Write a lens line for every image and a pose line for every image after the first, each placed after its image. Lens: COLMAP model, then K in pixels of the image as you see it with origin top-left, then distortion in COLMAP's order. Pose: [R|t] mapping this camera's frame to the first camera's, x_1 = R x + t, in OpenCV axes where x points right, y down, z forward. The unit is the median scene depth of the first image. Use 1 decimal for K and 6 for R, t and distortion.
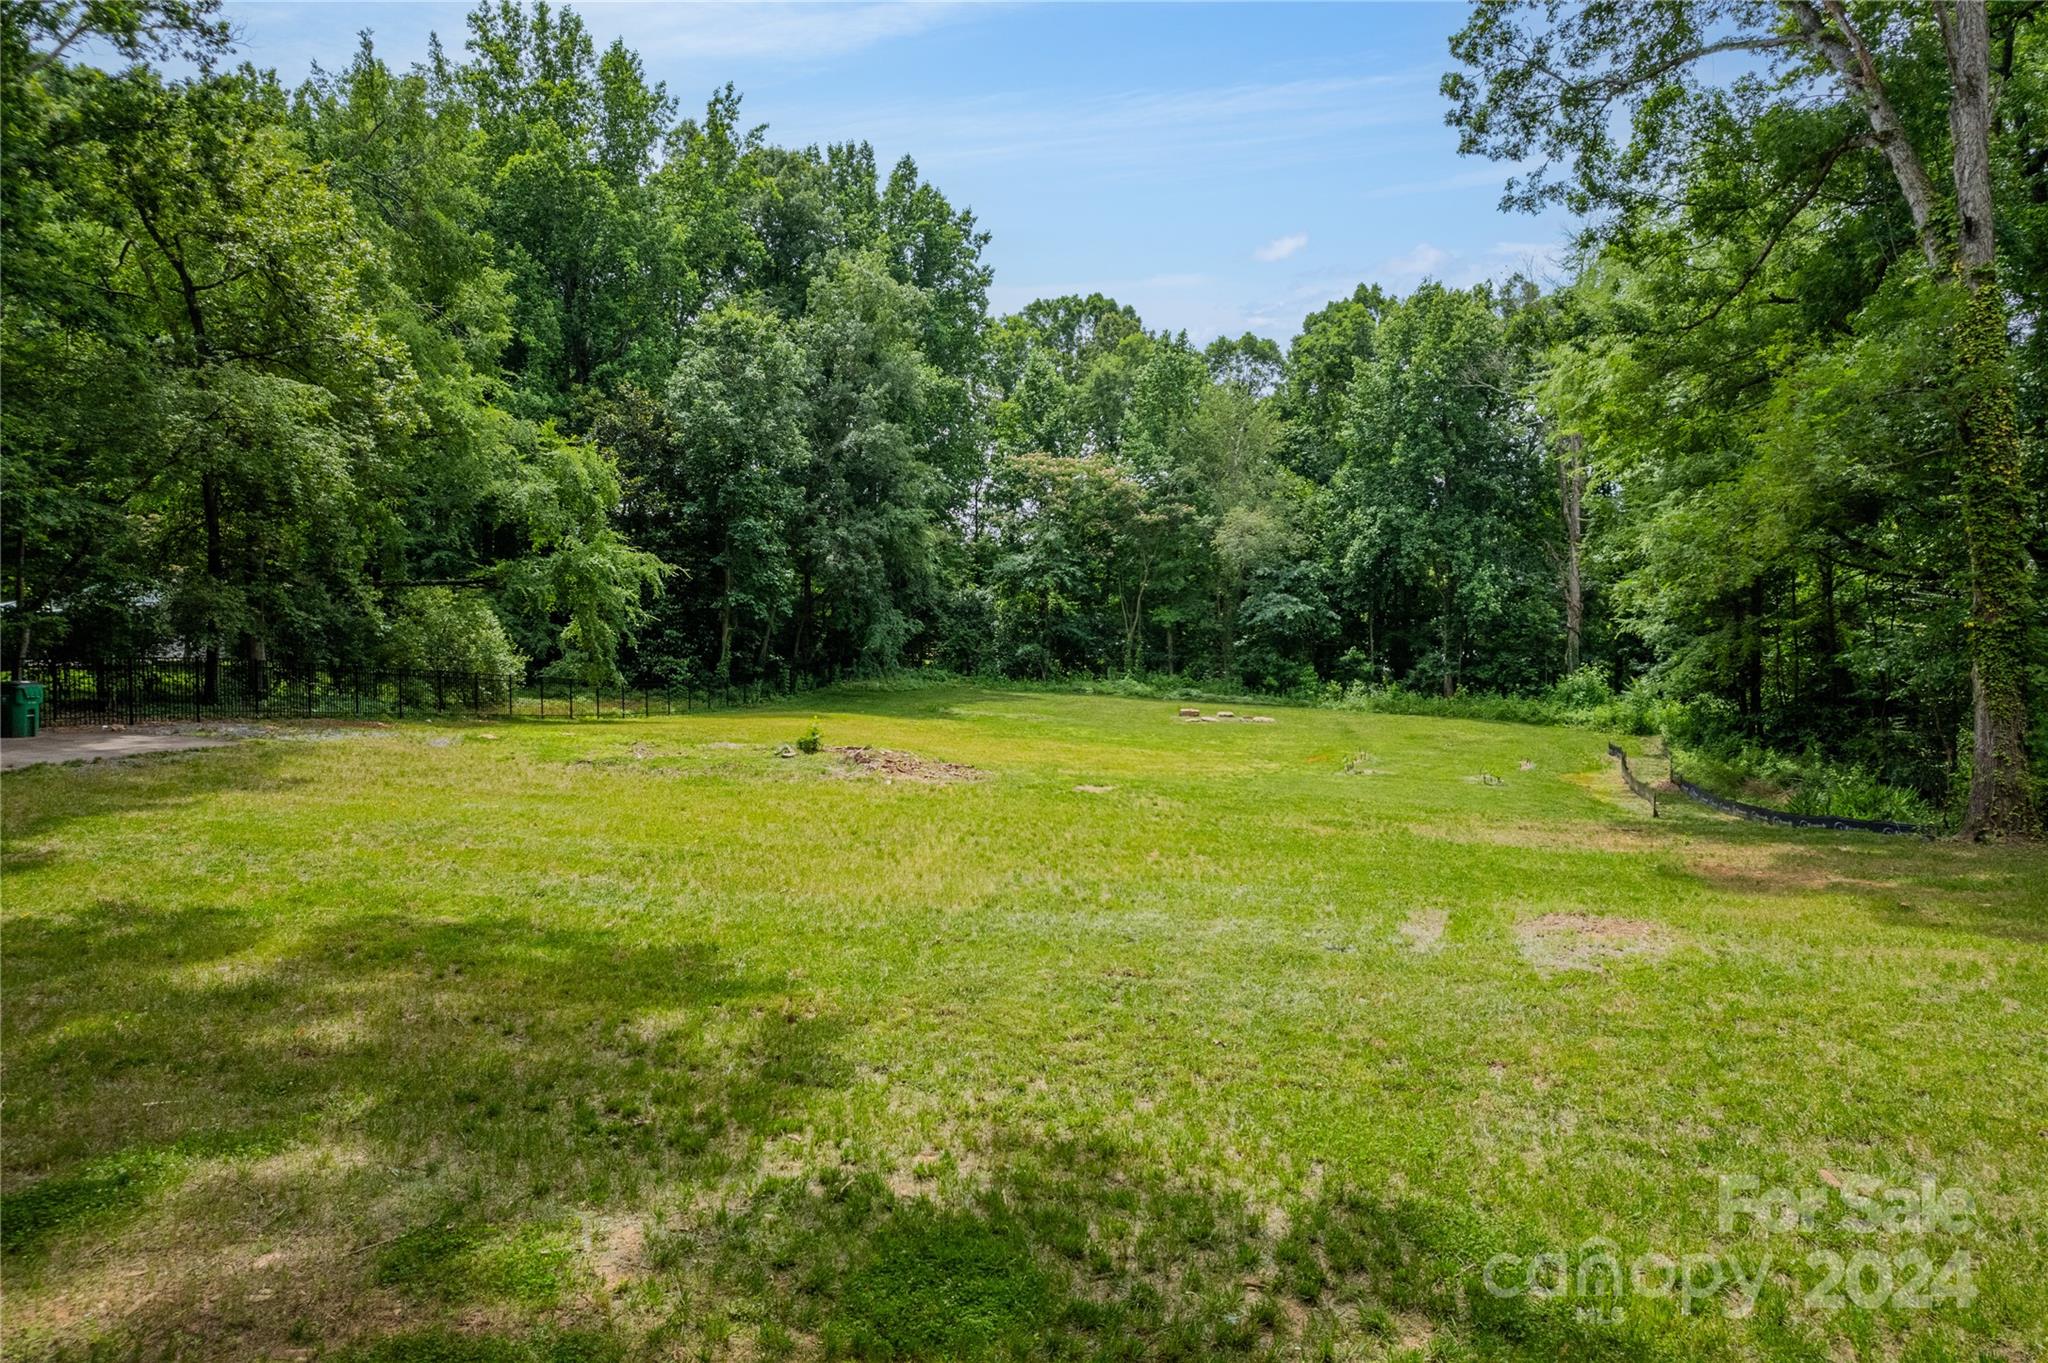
lens RADIAL K [[1244.2, 0, 1079.8], [0, 1244.2, 668.6], [0, 0, 1]] dist [-0.003518, -0.000025]
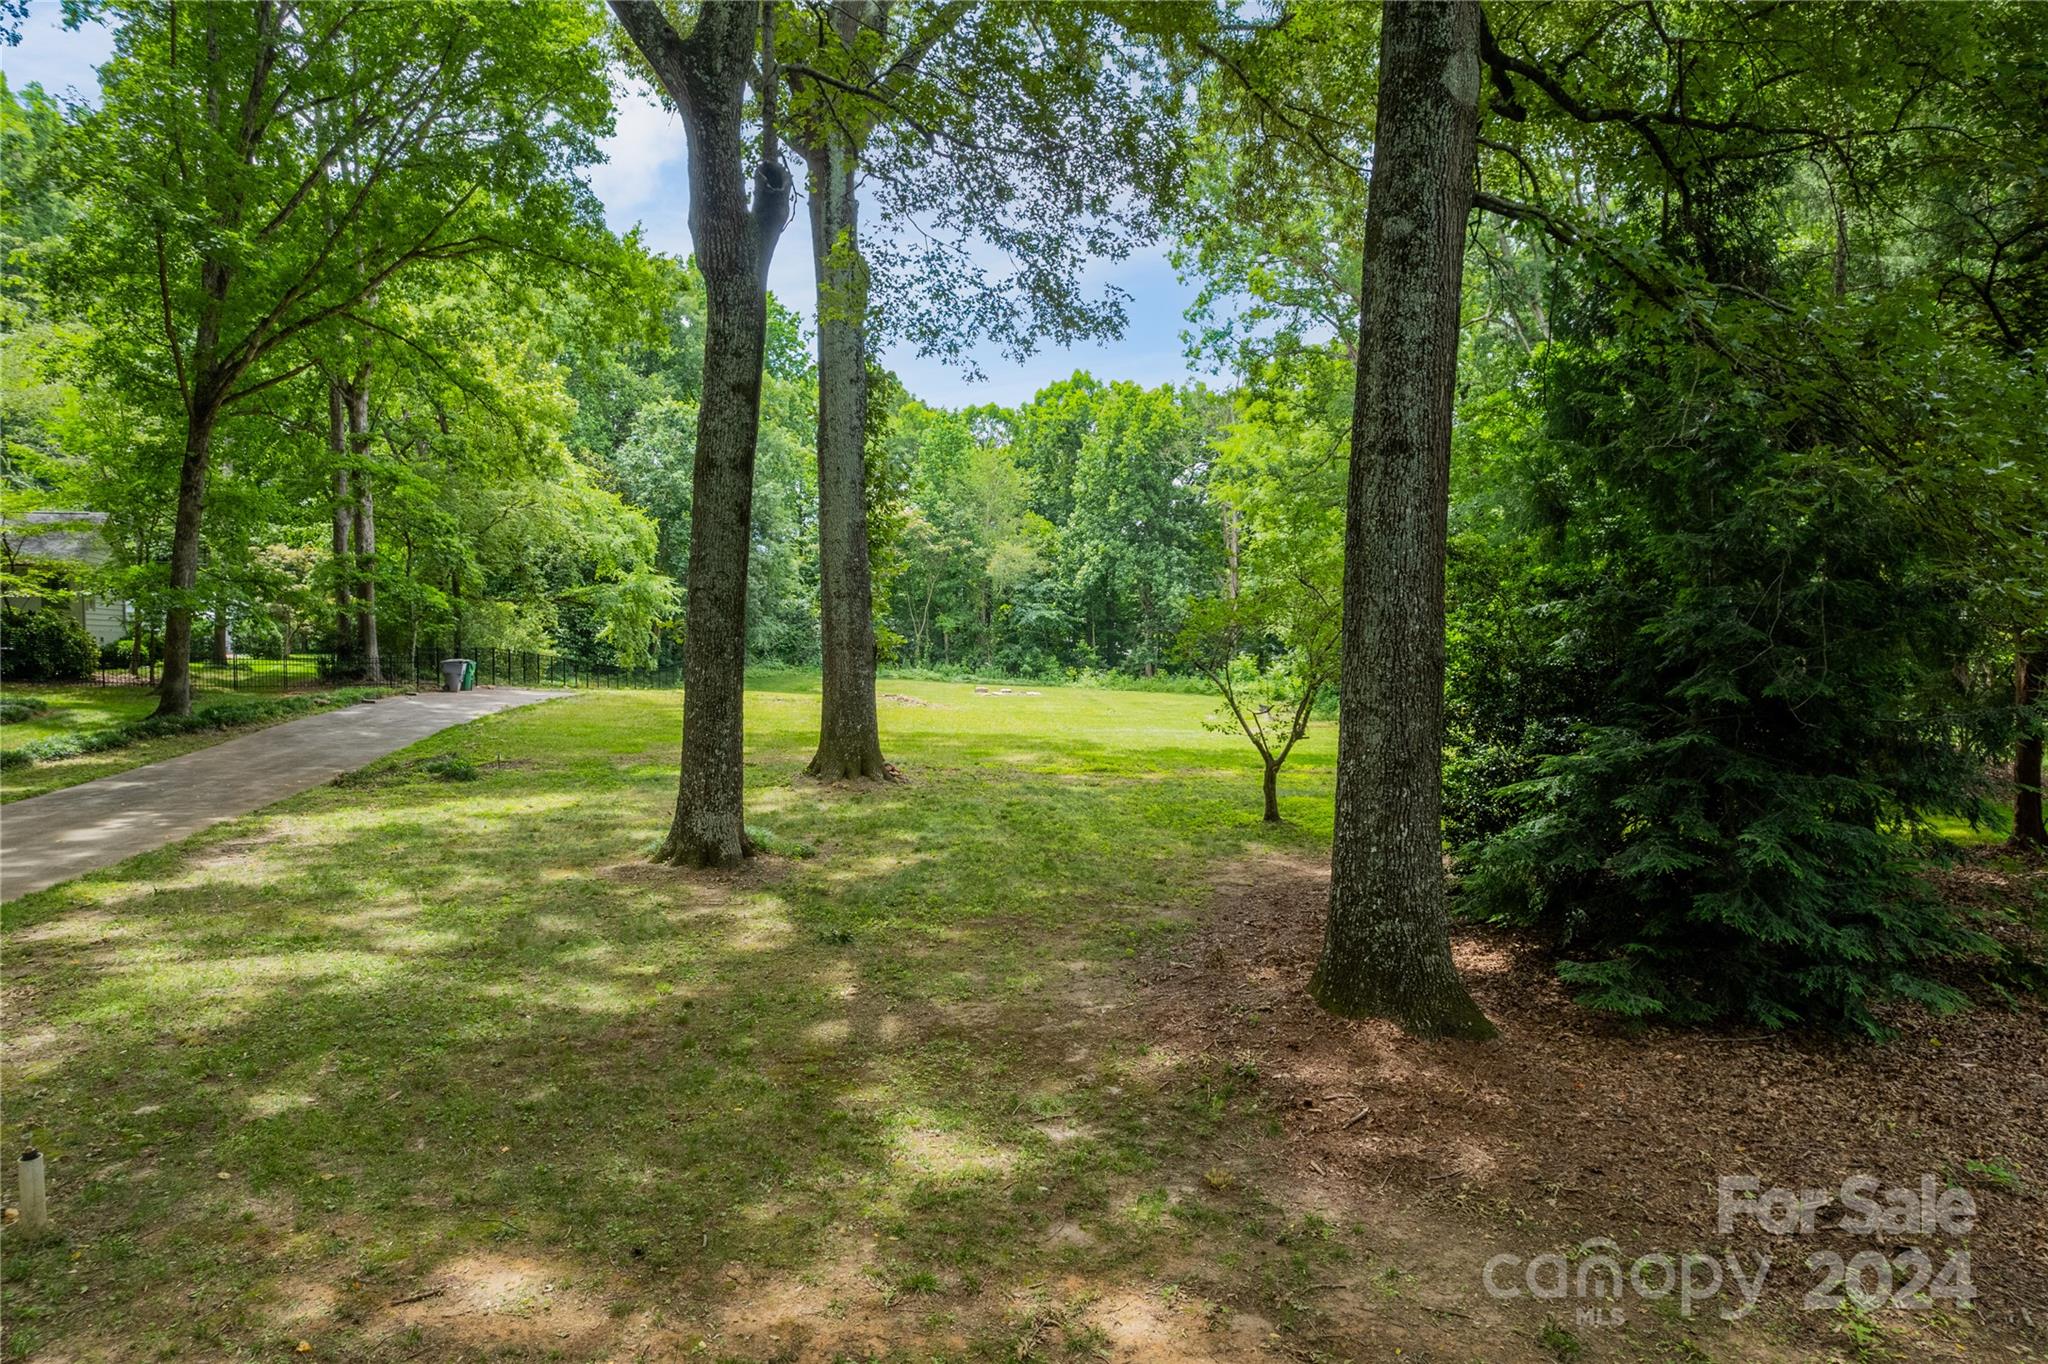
lens RADIAL K [[1312.3, 0, 1021.5], [0, 1312.3, 687.7], [0, 0, 1]] dist [-0.083840, 0.077892]
pose [[0.970790, -0.013058, 0.239573, -0.204206], [0.008525, 0.999765, 0.019949, 0.002517], [-0.239778, -0.017324, 0.970673, -0.415786]]
